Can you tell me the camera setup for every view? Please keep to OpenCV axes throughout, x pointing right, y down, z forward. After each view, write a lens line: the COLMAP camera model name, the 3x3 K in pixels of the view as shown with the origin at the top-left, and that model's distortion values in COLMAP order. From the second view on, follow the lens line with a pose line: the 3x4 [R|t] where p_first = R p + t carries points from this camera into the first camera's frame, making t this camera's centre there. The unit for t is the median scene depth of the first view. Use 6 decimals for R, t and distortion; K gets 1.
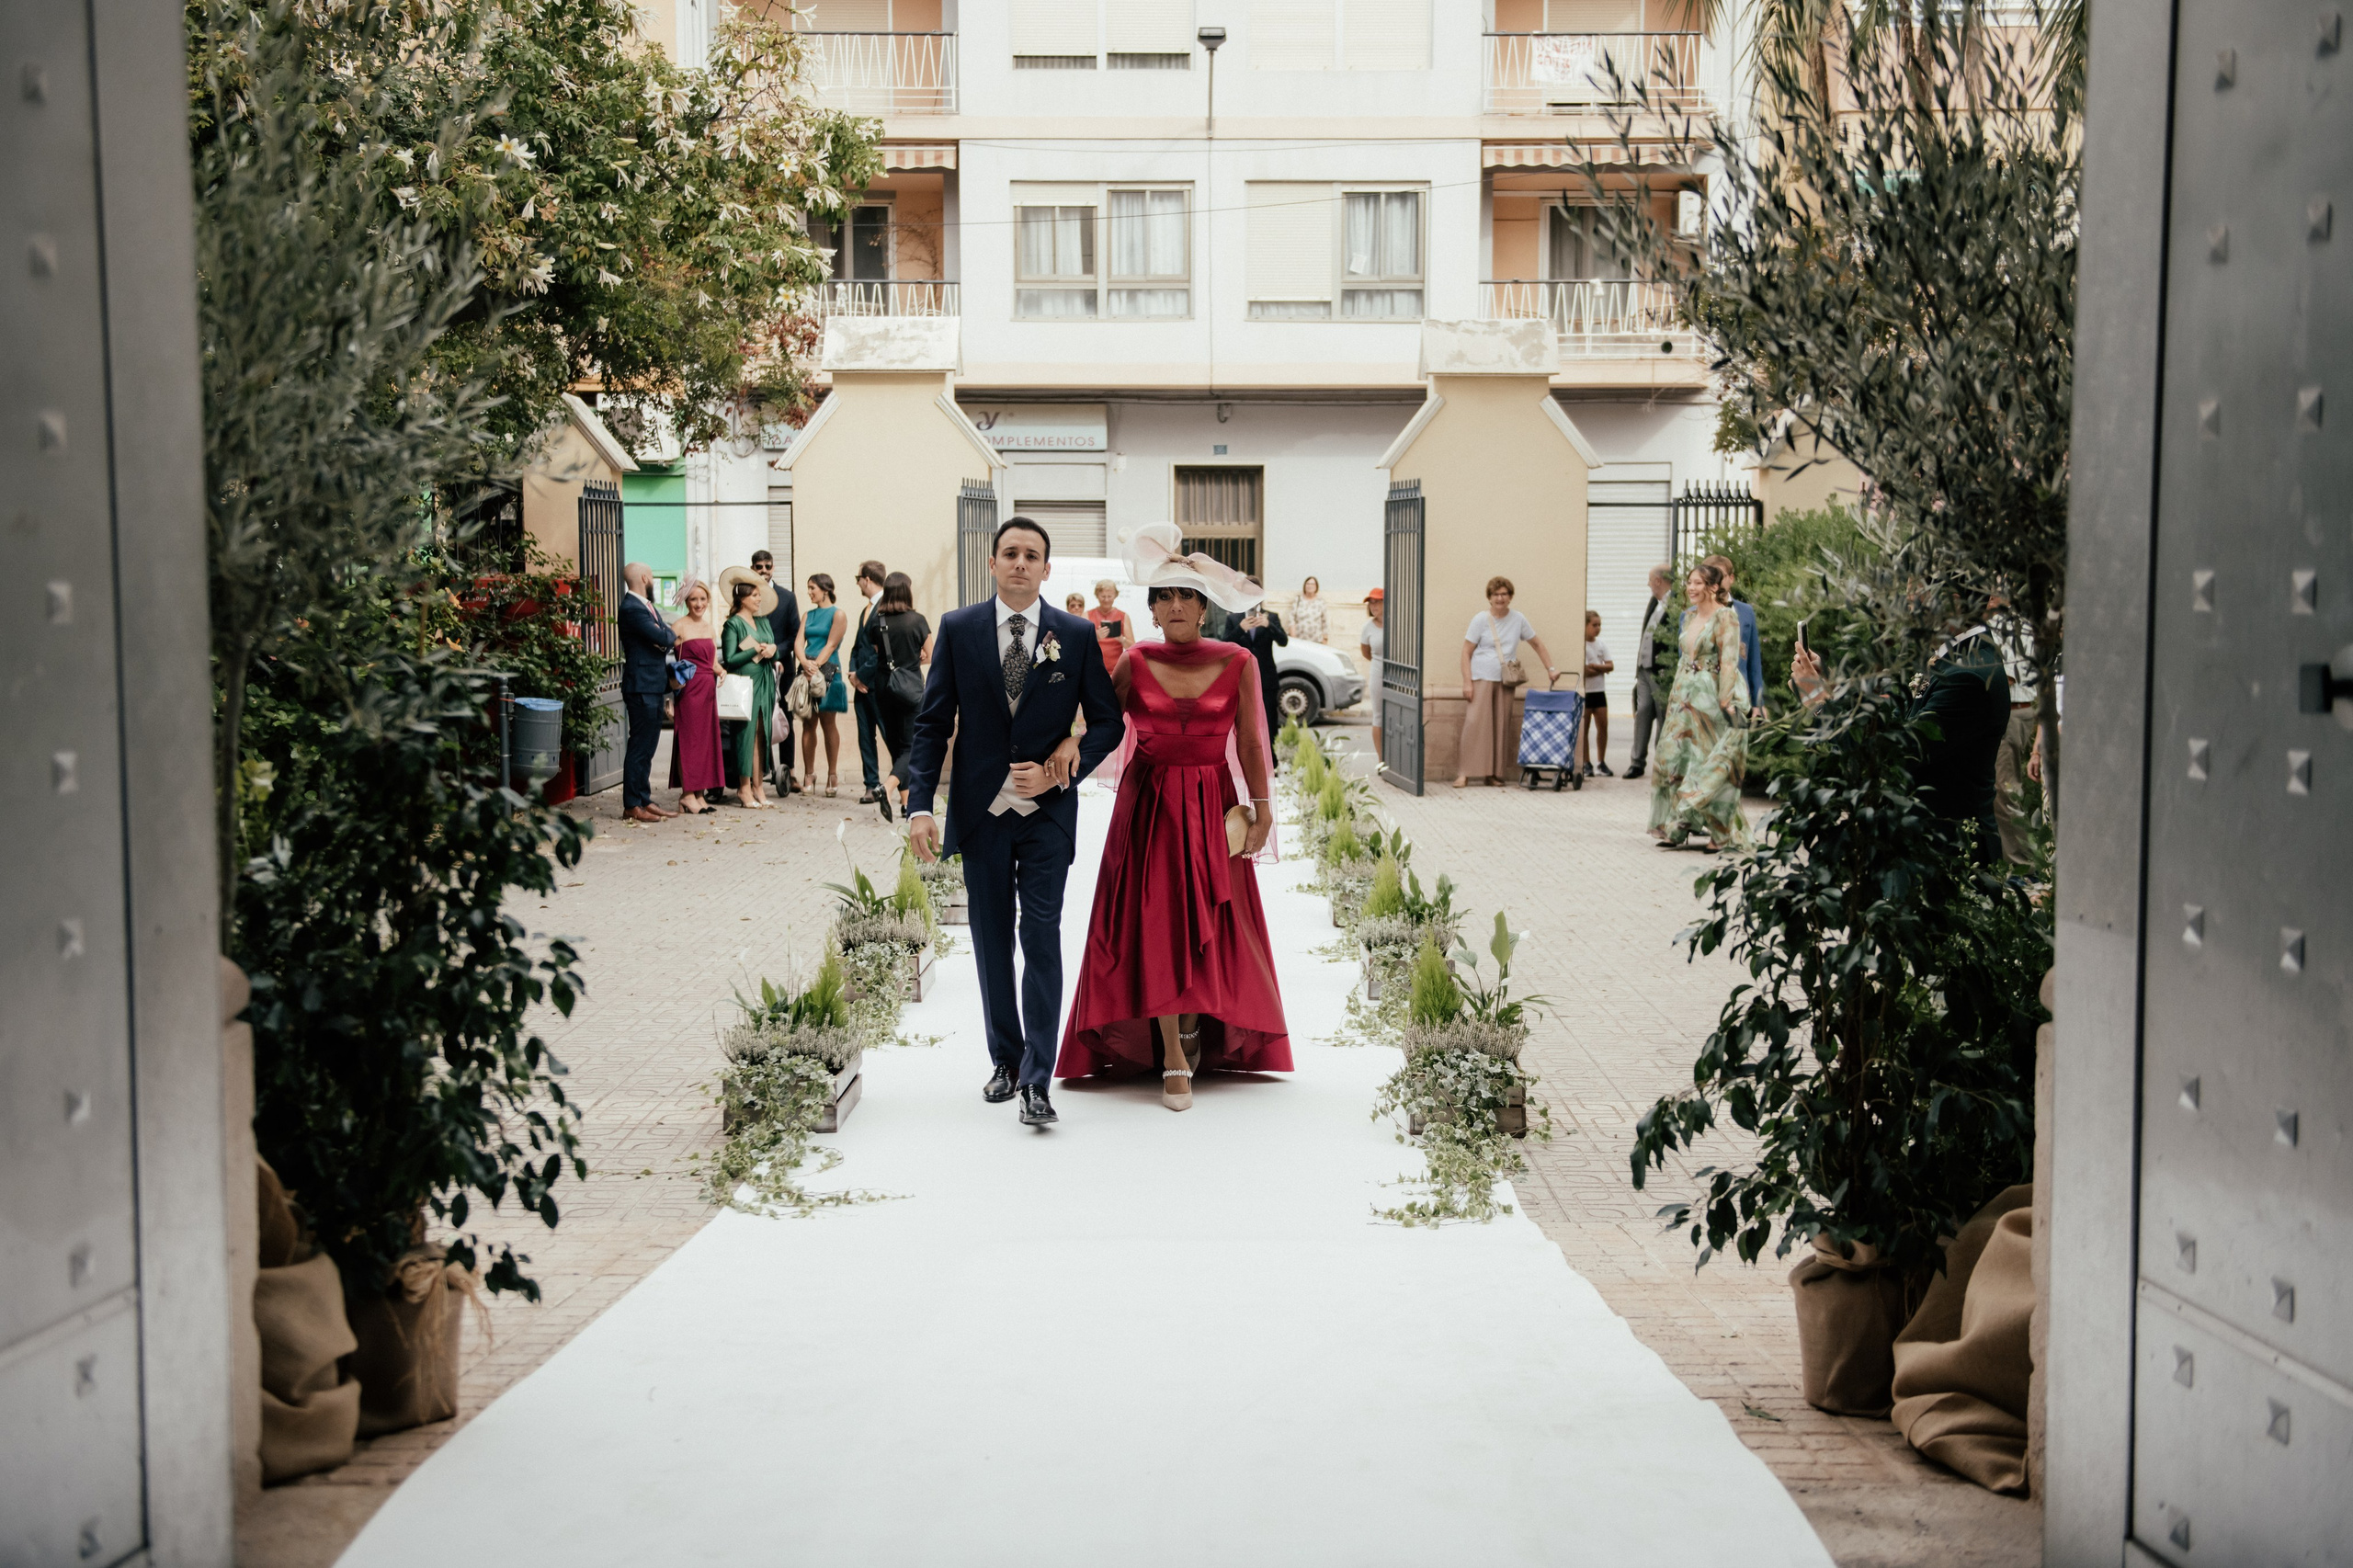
lens RADIAL K [[2560.8, 0, 1176.7], [0, 2560.8, 826.9], [0, 0, 1]] dist [0.011504, -0.001965]
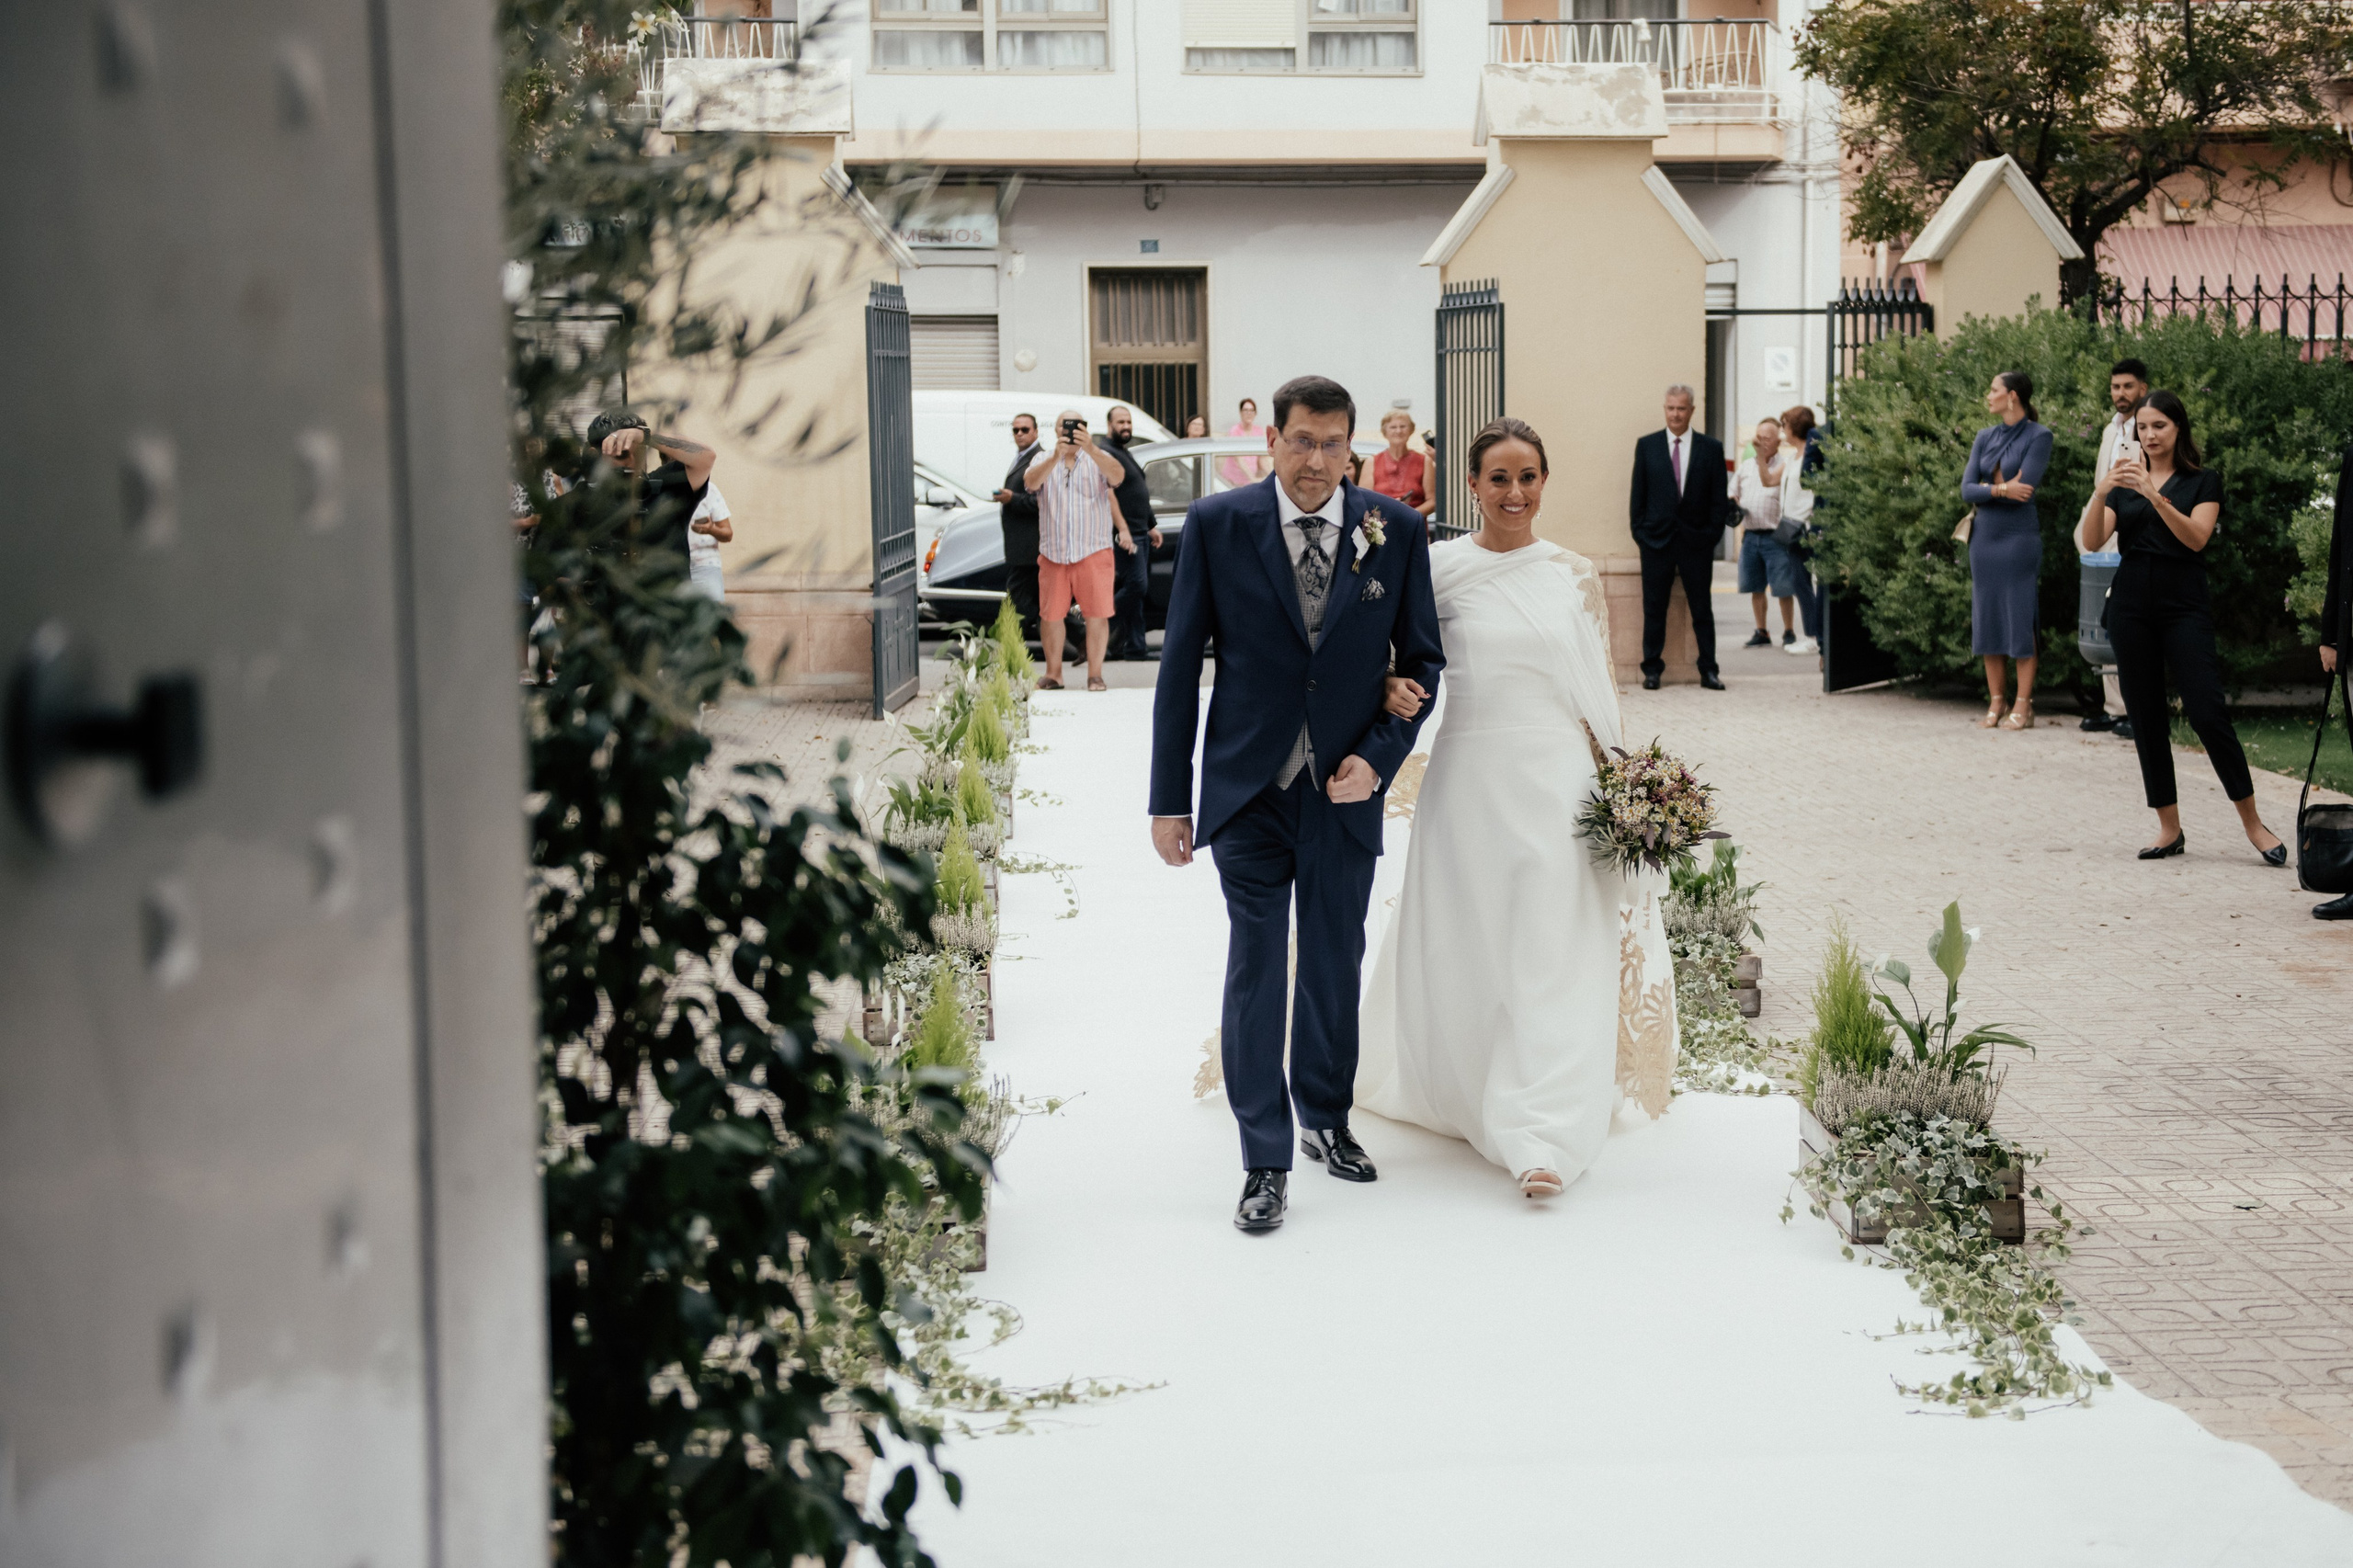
lens RADIAL K [[3070.6, 0, 1176.6], [0, 3070.6, 726.1], [0, 0, 1]] dist [0.075158, 0.041285]
pose [[0.994249, -0.020066, 0.105195, -0.092409], [0.019752, 0.999797, 0.004020, -0.011873], [-0.105255, -0.001919, 0.994443, 0.122969]]
